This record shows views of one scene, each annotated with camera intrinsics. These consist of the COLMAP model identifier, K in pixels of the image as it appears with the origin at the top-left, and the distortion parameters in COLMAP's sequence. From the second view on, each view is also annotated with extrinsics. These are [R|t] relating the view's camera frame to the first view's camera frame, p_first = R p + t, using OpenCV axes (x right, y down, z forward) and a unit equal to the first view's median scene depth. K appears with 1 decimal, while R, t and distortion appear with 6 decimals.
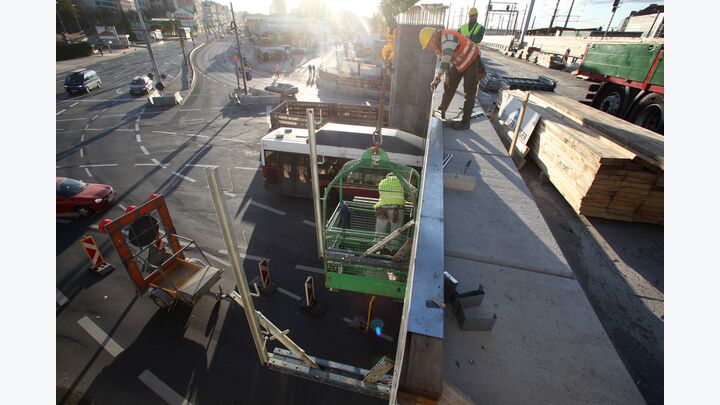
lens RADIAL K [[288.4, 0, 360.0], [0, 288.4, 202.5], [0, 0, 1]] dist [0.013944, 0.000204]
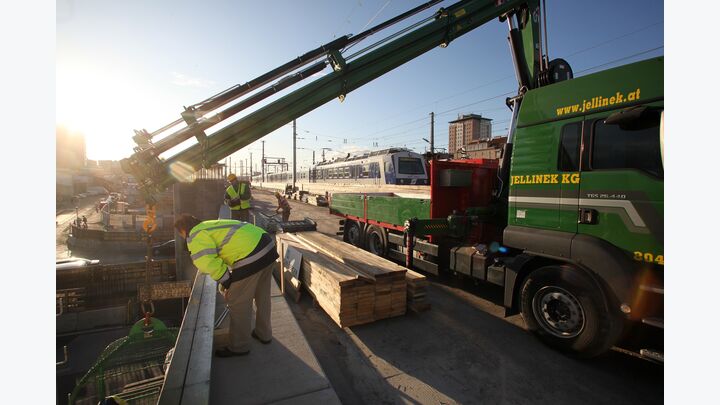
lens RADIAL K [[303.6, 0, 360.0], [0, 303.6, 202.5], [0, 0, 1]] dist [-0.041252, 0.000122]
pose [[0.800329, -0.076450, 0.594668, 0.061629], [0.321027, 0.892323, -0.317335, -0.003032], [-0.506375, 0.444877, 0.738694, -0.208714]]
